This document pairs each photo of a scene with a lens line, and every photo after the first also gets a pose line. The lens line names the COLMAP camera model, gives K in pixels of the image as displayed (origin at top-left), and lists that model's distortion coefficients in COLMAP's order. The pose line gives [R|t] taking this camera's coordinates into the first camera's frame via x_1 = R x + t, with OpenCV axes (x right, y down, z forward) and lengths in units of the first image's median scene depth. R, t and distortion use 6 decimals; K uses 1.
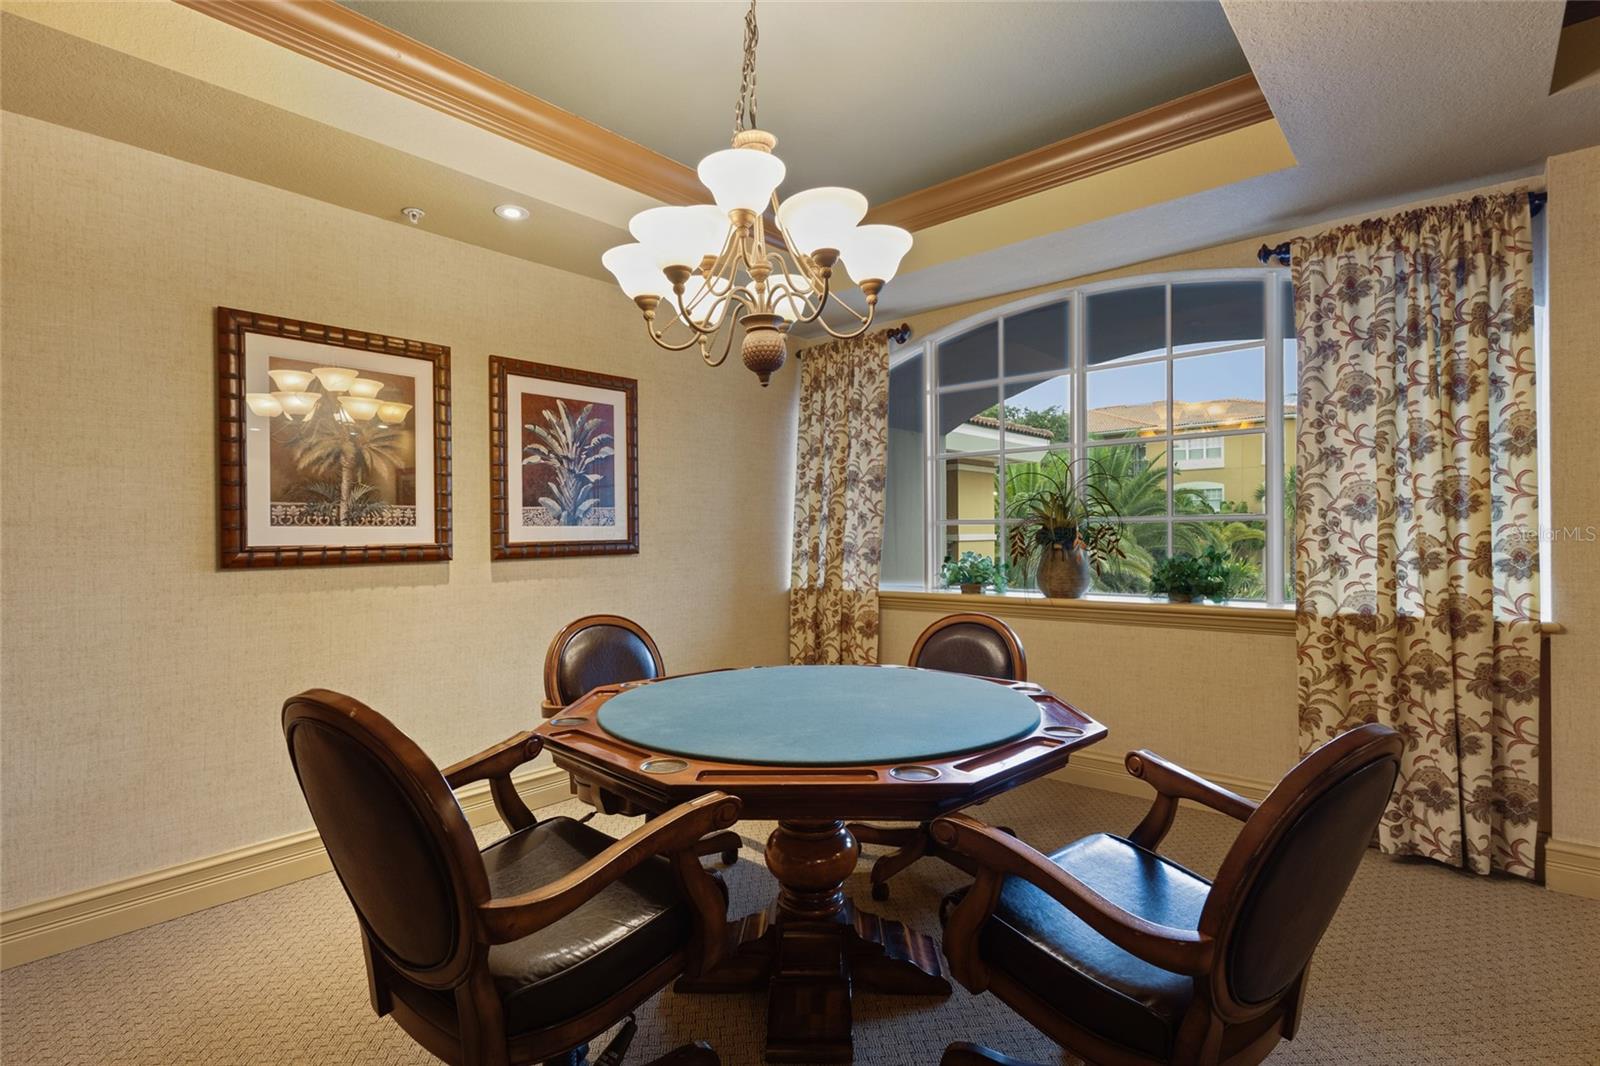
lens RADIAL K [[748.1, 0, 804.1], [0, 748.1, 534.6], [0, 0, 1]] dist [0.004092, 0.000100]
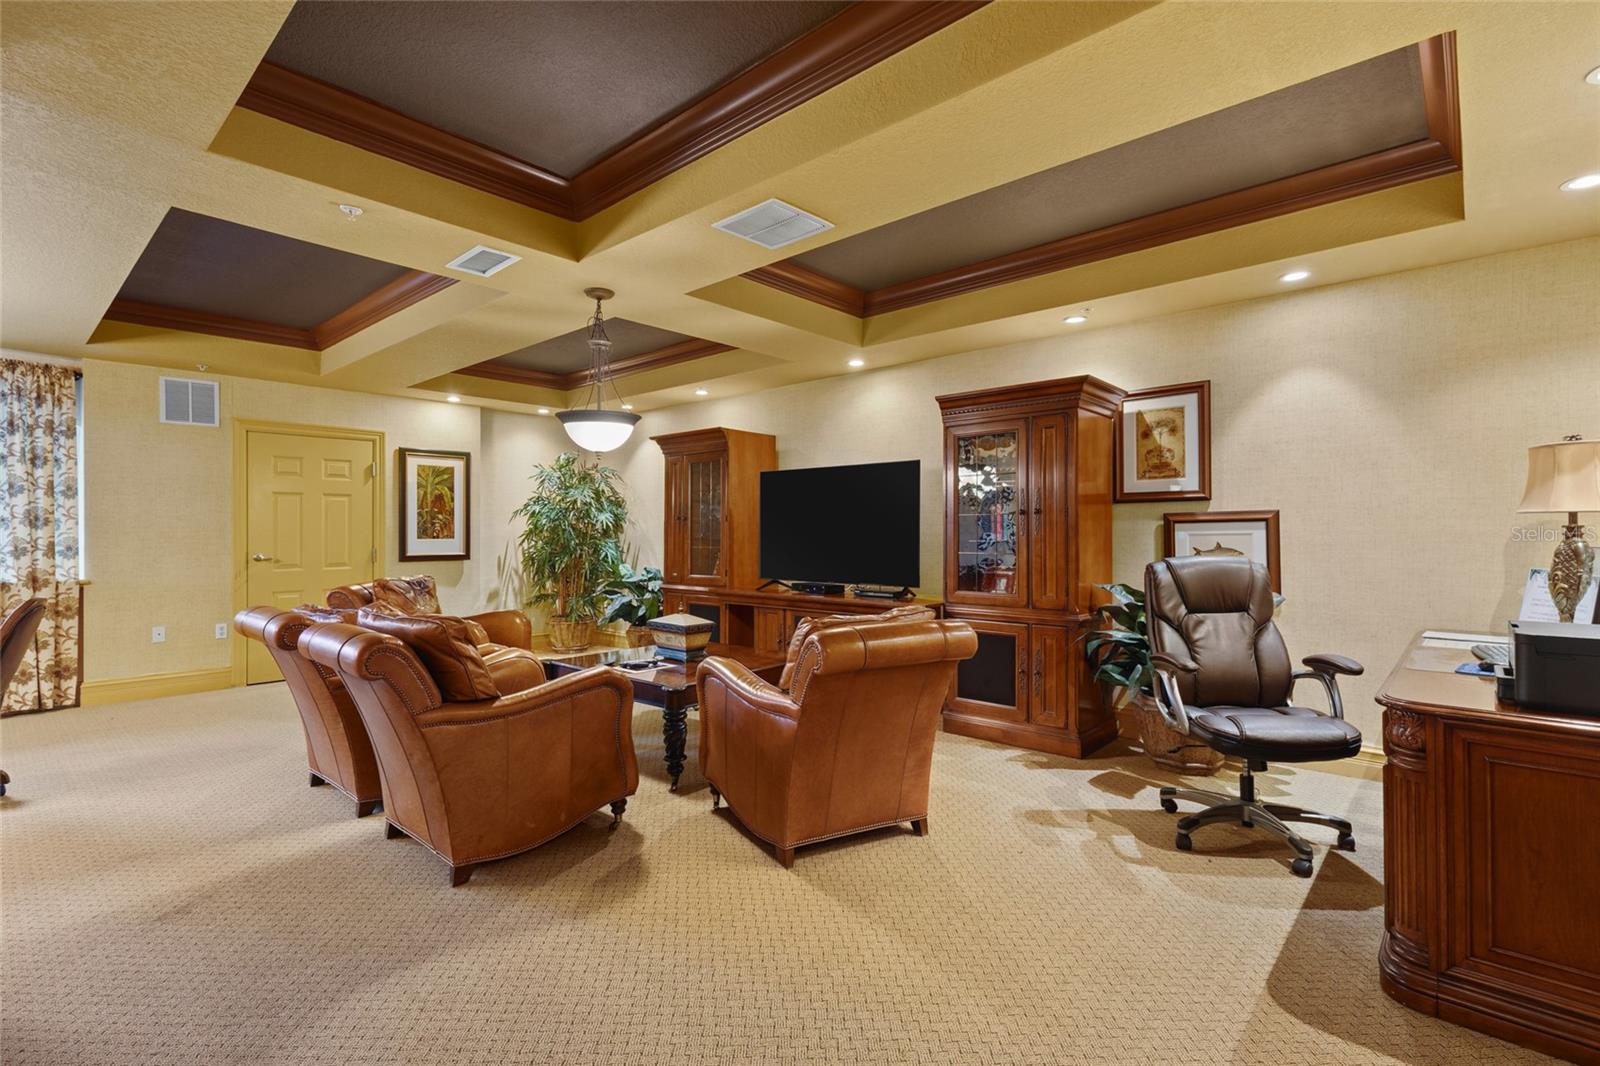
lens RADIAL K [[748.1, 0, 804.8], [0, 748.1, 535.0], [0, 0, 1]] dist [0.004092, 0.000100]
pose [[0.005824, 0.007727, 0.999953, -1.052643], [0.001882, 0.999968, -0.007738, 0.012187], [-0.999981, 0.001927, 0.005809, -0.988538]]
